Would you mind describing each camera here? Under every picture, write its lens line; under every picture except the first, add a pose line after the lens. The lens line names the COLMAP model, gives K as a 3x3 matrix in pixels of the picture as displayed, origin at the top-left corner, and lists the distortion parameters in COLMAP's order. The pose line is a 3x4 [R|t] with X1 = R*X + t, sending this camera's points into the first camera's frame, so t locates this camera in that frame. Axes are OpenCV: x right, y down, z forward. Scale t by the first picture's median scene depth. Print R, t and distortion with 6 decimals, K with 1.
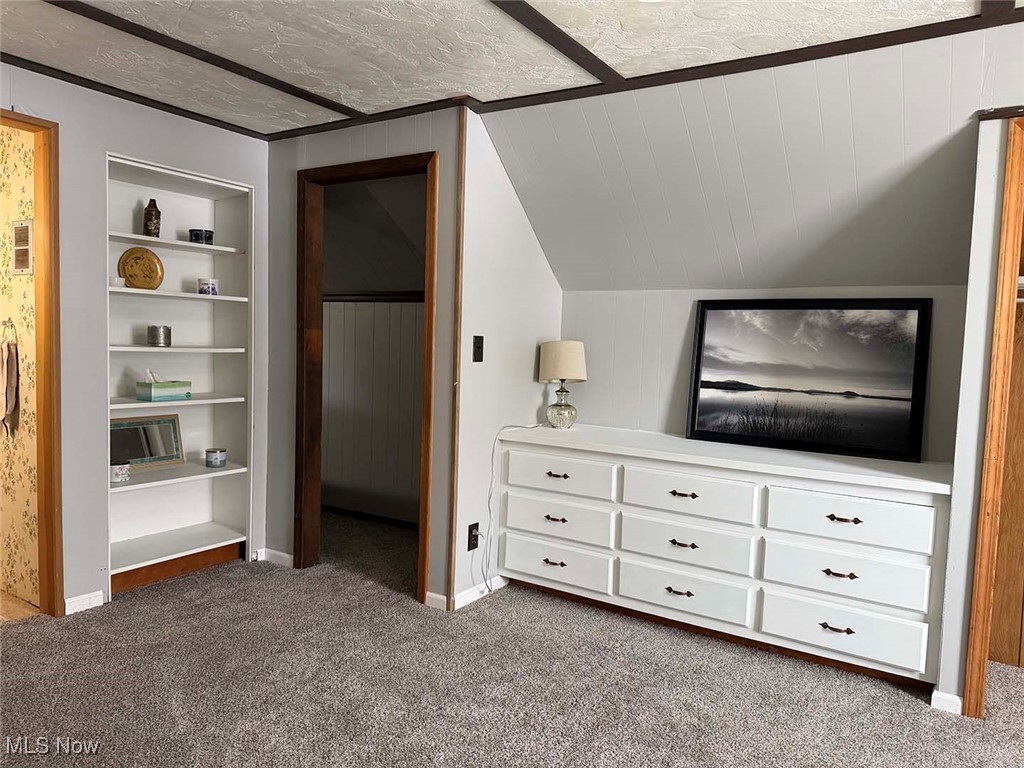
lens RADIAL K [[723.3, 0, 512.3], [0, 723.3, 387.4], [0, 0, 1]] dist [0.033109, -0.024892]
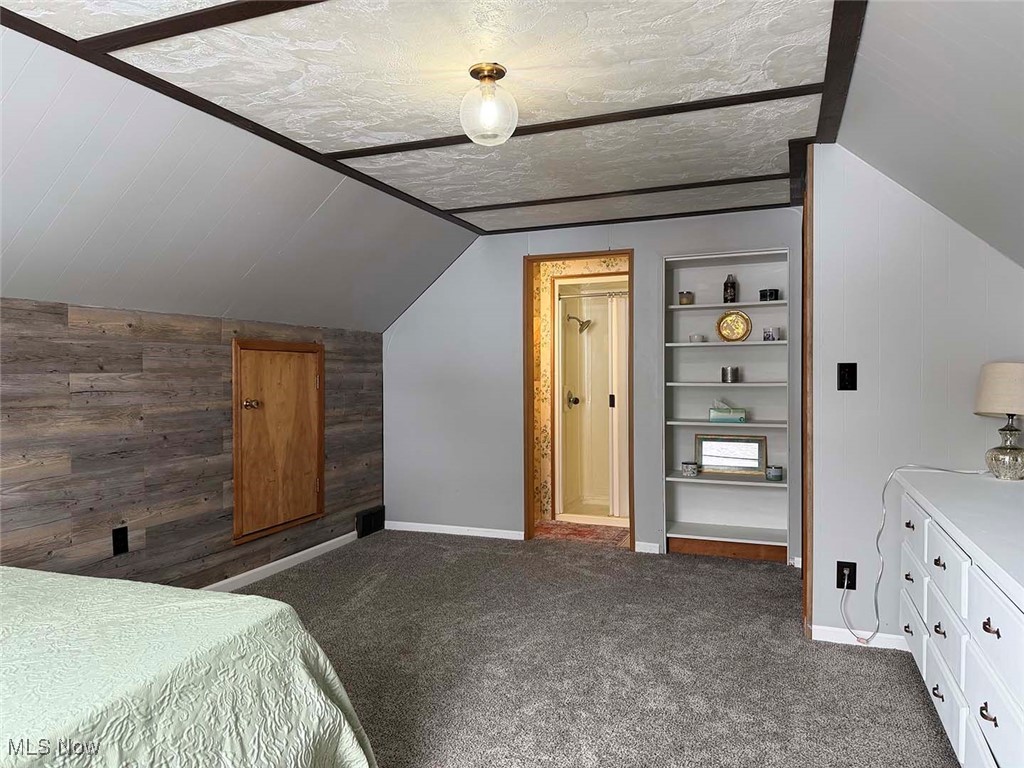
lens RADIAL K [[723.3, 0, 510.9], [0, 723.3, 381.4], [0, 0, 1]] dist [0.033109, -0.024892]
pose [[0.190367, -0.022463, -0.981456, 0.871114], [-0.053192, 0.998034, -0.033159, 0.008953], [0.980271, 0.058519, 0.188798, 0.403208]]
